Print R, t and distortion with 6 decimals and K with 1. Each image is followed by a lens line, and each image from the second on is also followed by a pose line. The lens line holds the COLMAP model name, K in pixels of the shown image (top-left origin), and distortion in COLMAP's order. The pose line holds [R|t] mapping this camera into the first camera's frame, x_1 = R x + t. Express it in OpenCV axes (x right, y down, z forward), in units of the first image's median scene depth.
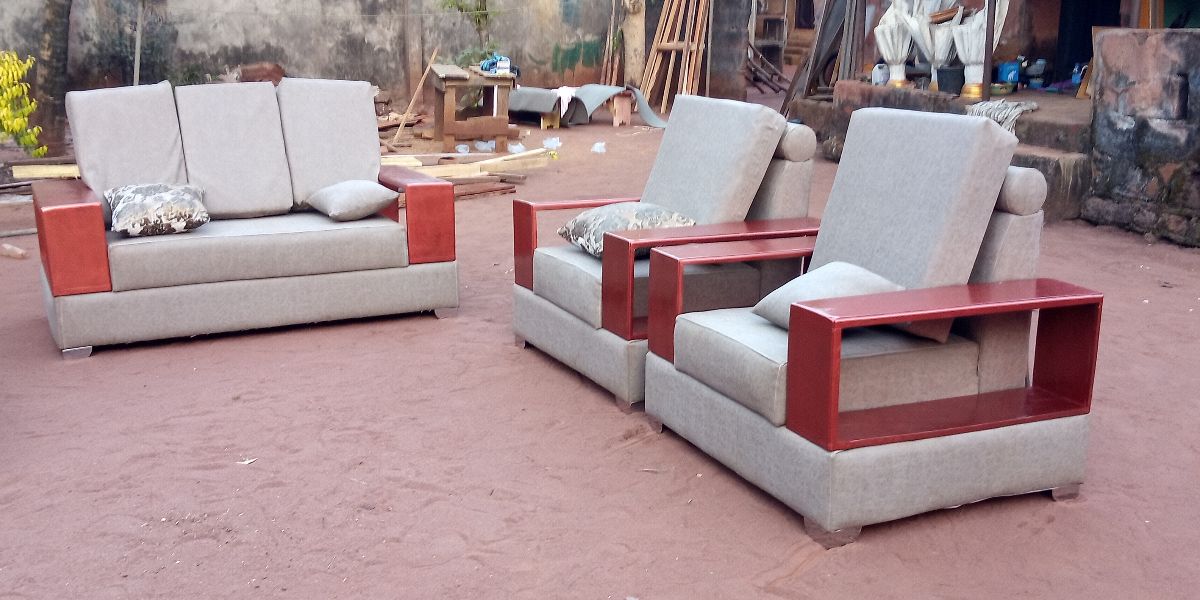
lens RADIAL K [[1267.9, 0, 615.0], [0, 1267.9, 321.8], [0, 0, 1]] dist [0.150201, -0.422896]
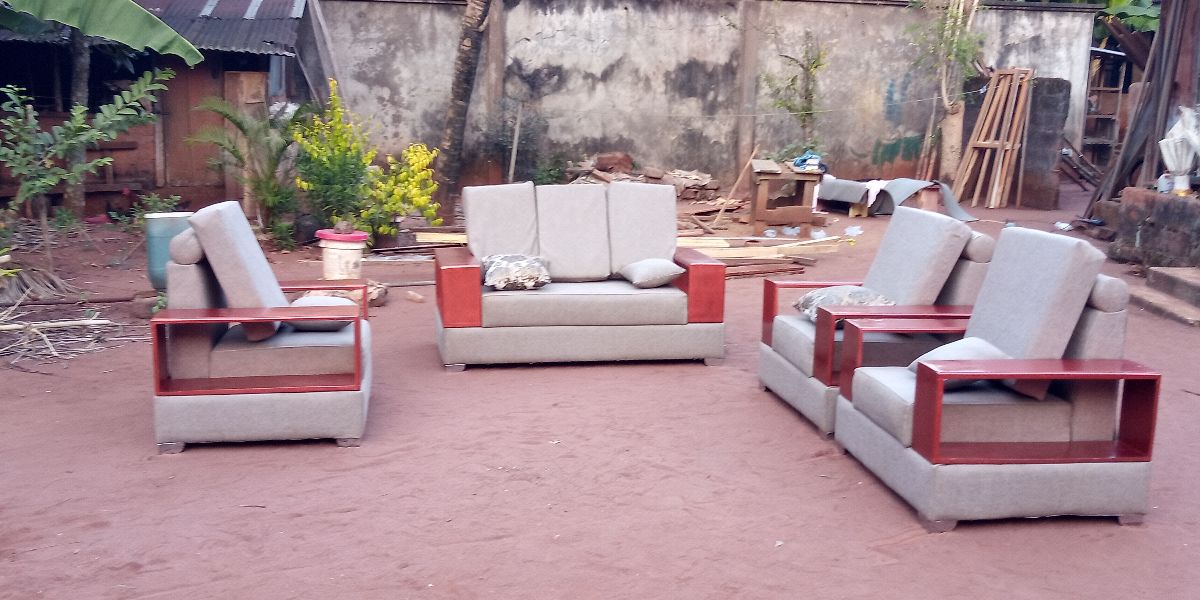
lens RADIAL K [[1306.6, 0, 581.4], [0, 1306.6, 333.1], [0, 0, 1]] dist [0.167944, -0.523934]
pose [[0.954426, 0.070379, -0.290030, 0.140140], [-0.085247, 0.995599, -0.038936, 0.030512], [0.286013, 0.061885, 0.956225, -0.367813]]
